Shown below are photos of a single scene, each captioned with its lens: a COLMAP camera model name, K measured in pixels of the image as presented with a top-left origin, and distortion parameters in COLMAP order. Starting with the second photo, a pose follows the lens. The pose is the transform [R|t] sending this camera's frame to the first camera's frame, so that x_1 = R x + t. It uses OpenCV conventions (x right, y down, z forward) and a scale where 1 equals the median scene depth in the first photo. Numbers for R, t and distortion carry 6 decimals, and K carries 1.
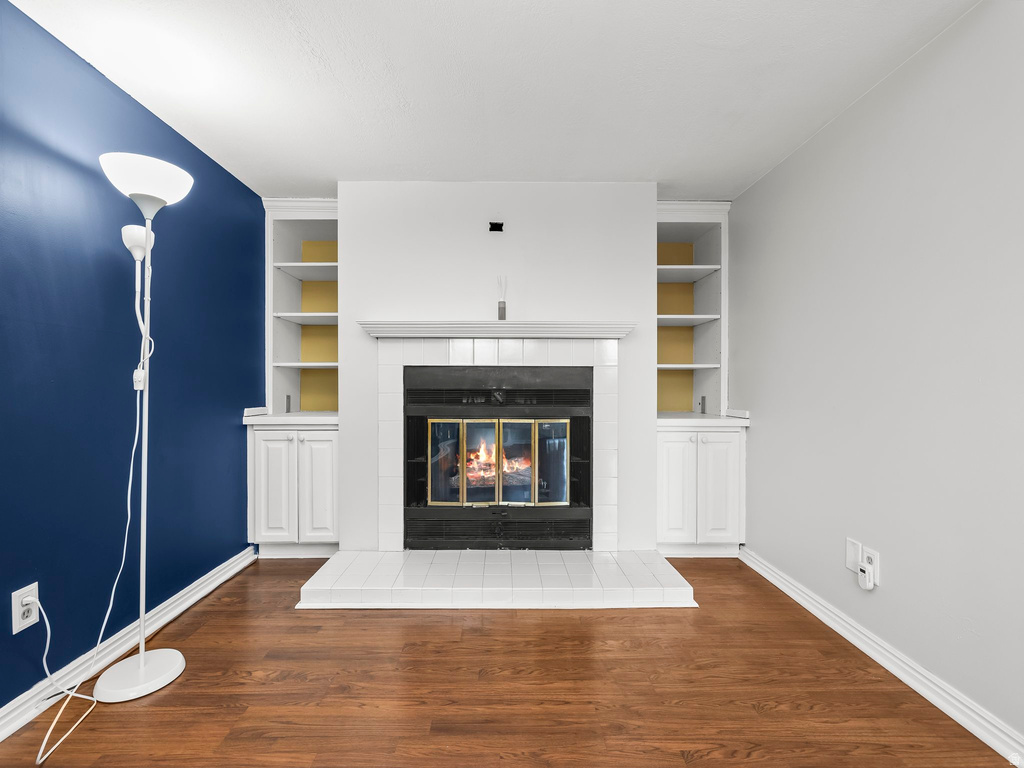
lens RADIAL K [[434.1, 0, 504.3], [0, 434.1, 389.0], [0, 0, 1]] dist [-0.001949, -0.000145]
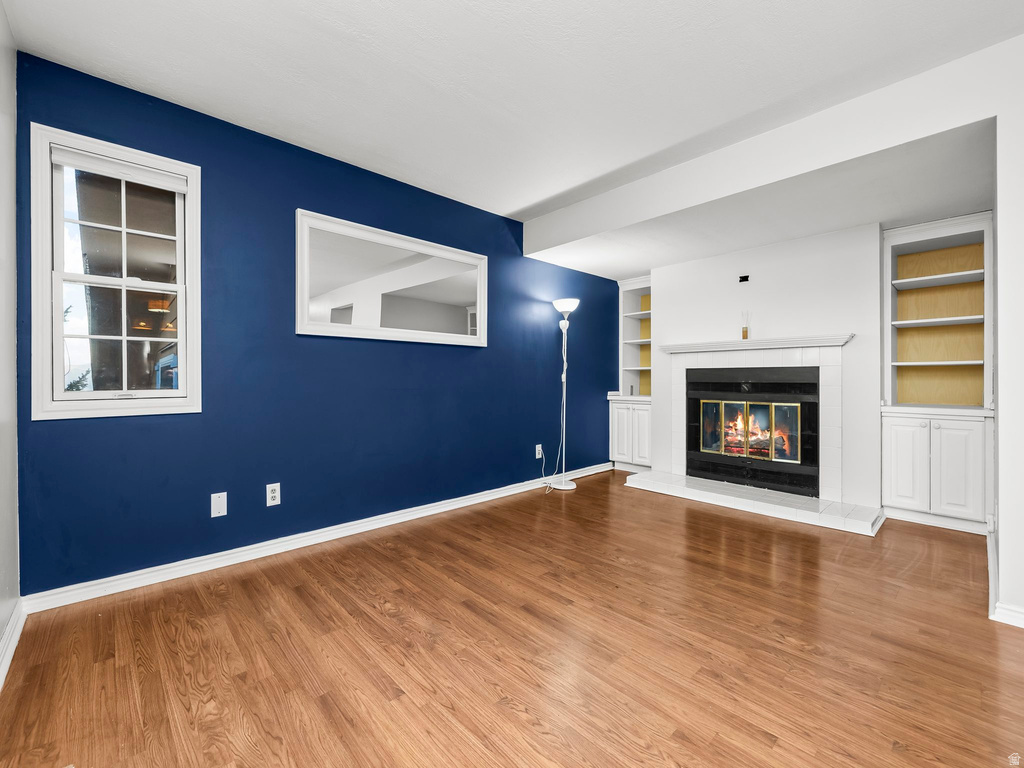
lens RADIAL K [[434.1, 0, 504.0], [0, 434.1, 378.9], [0, 0, 1]] dist [-0.001949, -0.000145]
pose [[0.671865, -0.000406, -0.740674, 0.551857], [-0.004105, 0.999982, -0.004271, -0.002128], [0.740662, 0.005910, 0.671851, -0.684923]]
